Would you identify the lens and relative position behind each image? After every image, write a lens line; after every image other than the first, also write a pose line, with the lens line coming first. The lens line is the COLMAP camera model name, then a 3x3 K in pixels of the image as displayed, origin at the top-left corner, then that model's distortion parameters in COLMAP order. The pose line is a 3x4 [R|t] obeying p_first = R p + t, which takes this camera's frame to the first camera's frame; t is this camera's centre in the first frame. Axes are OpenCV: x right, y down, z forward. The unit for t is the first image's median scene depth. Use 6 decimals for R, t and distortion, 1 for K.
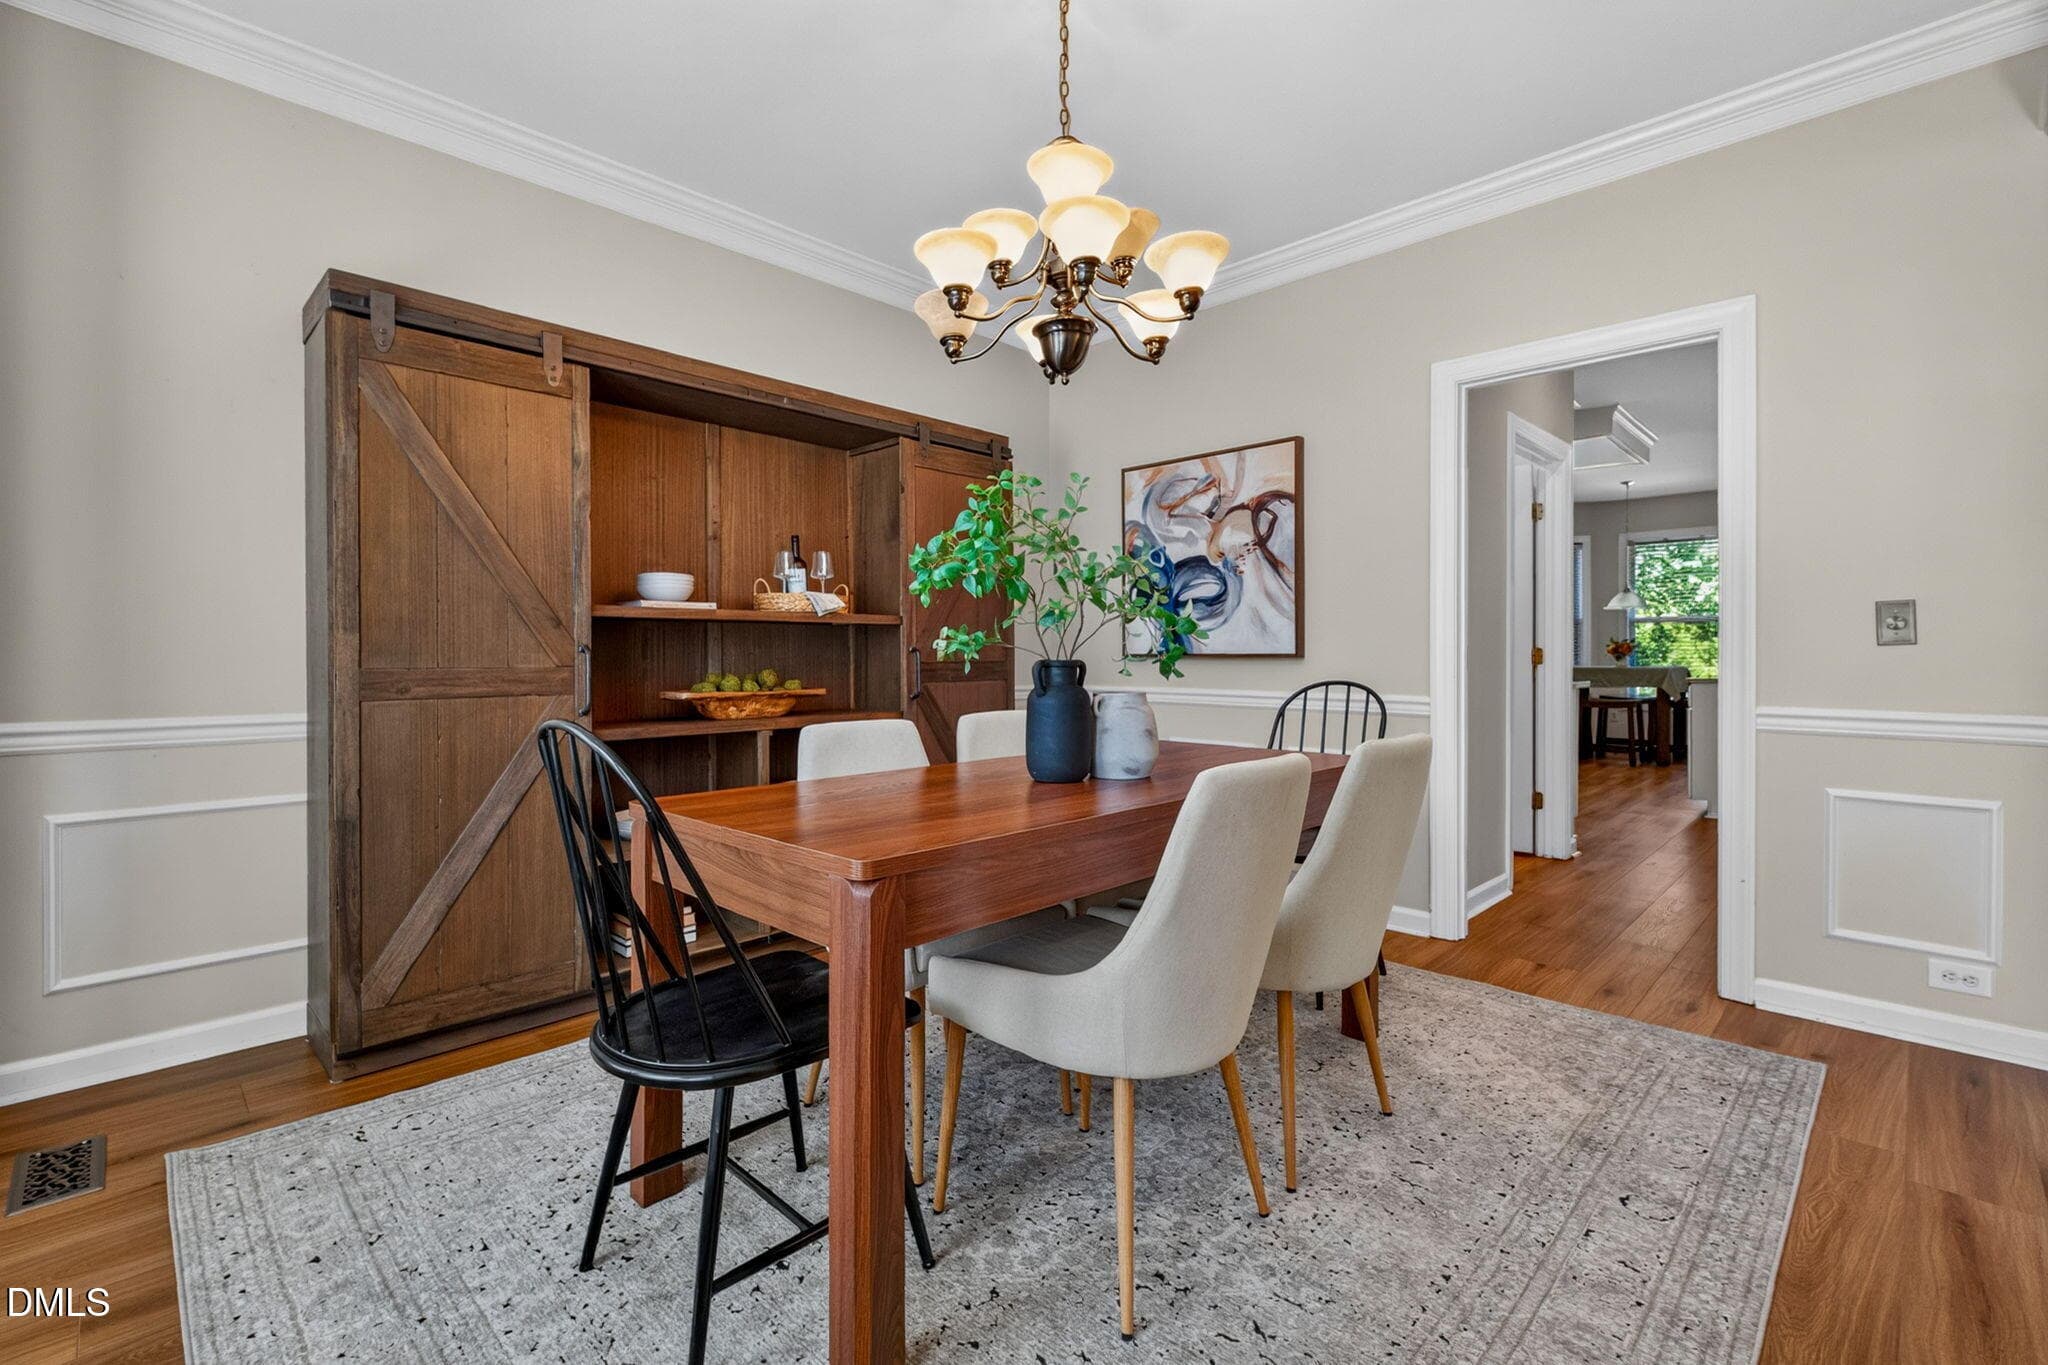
lens RADIAL K [[899.0, 0, 1009.6], [0, 899.0, 666.3], [0, 0, 1]] dist [0.017970, -0.010662]
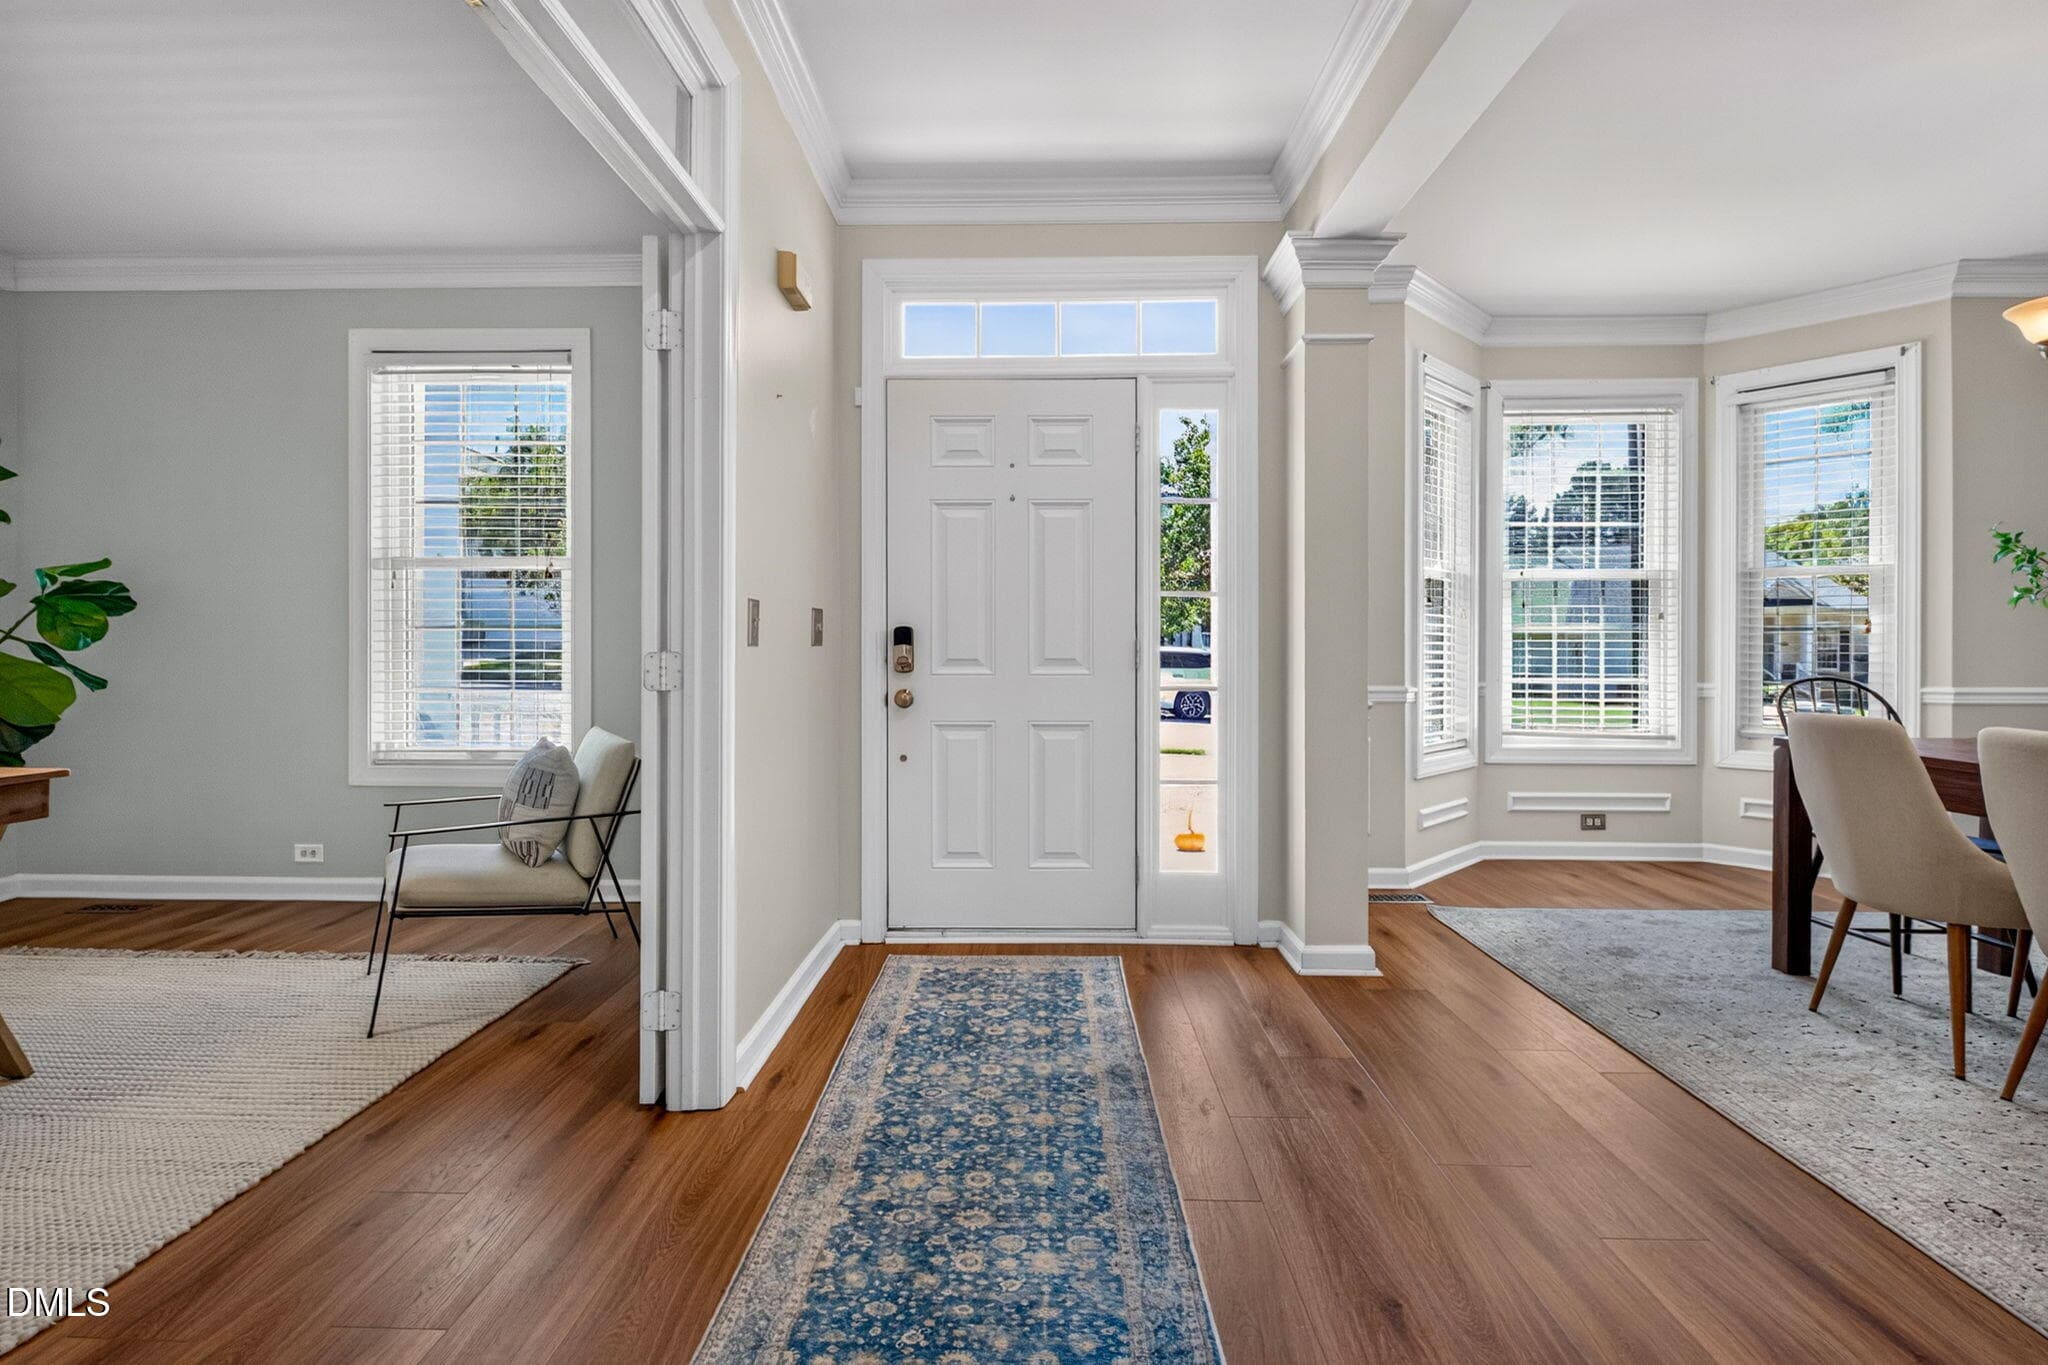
lens RADIAL K [[899.8, 0, 1014.7], [0, 899.8, 650.1], [0, 0, 1]] dist [-0.000015, -0.000361]
pose [[-0.723073, 0.003589, -0.690763, 1.183565], [-0.009104, 0.999850, 0.014725, -0.014029], [0.690712, 0.016936, -0.722932, 0.534784]]
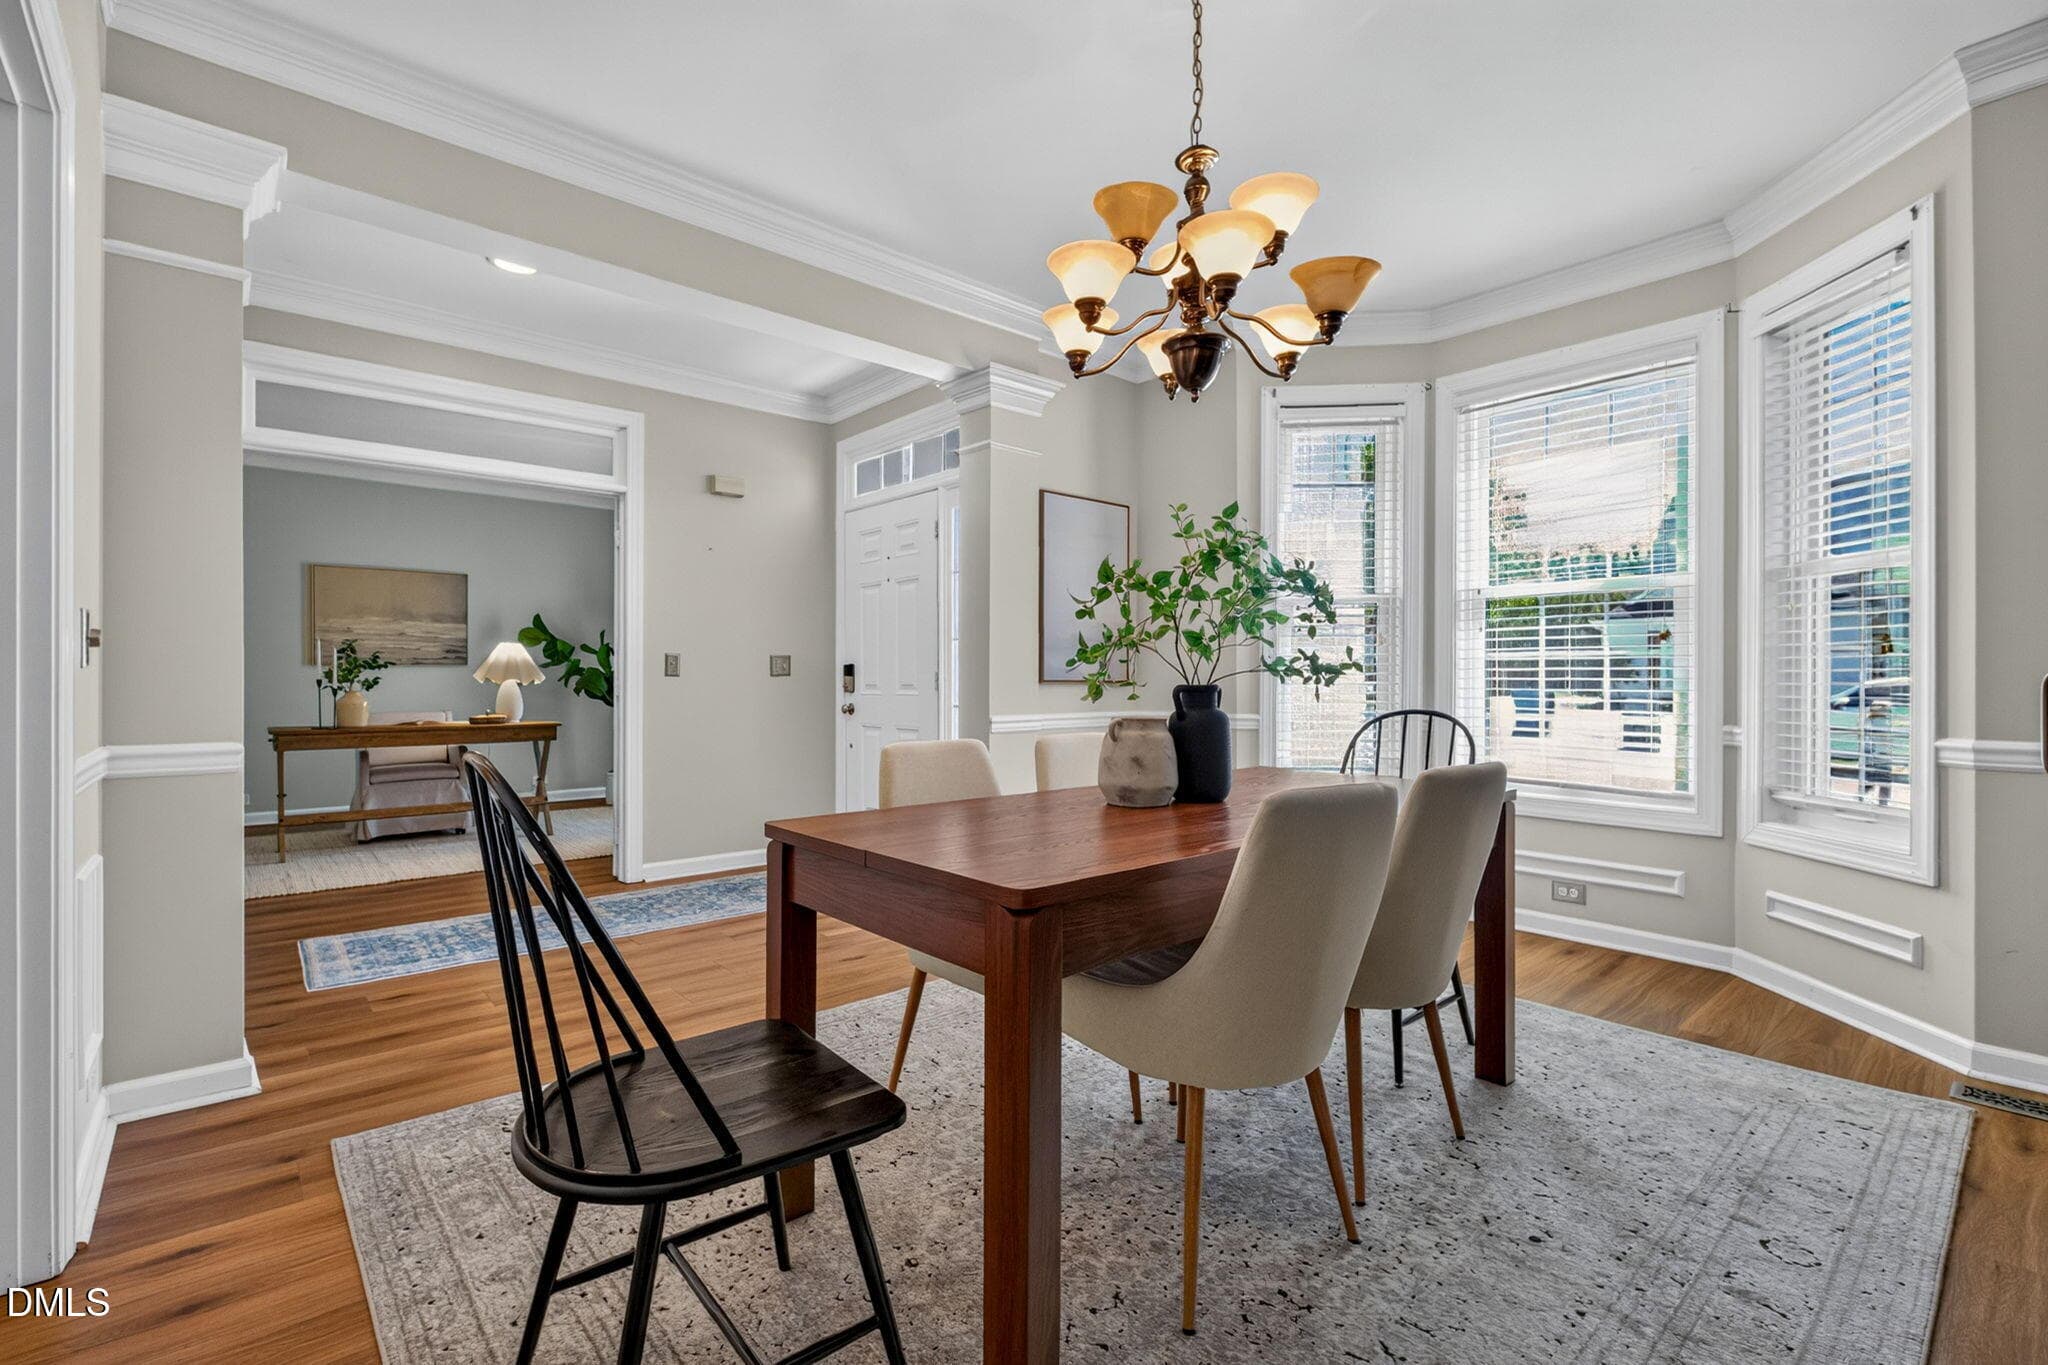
lens RADIAL K [[892.0, 0, 1018.8], [0, 892.0, 687.6], [0, 0, 1]] dist [-0.013282, 0.000061]
pose [[-0.997458, -0.000670, 0.071248, 0.119717], [0.000908, 0.999755, 0.022115, -0.018227], [-0.071245, 0.022124, -0.997213, 1.352916]]
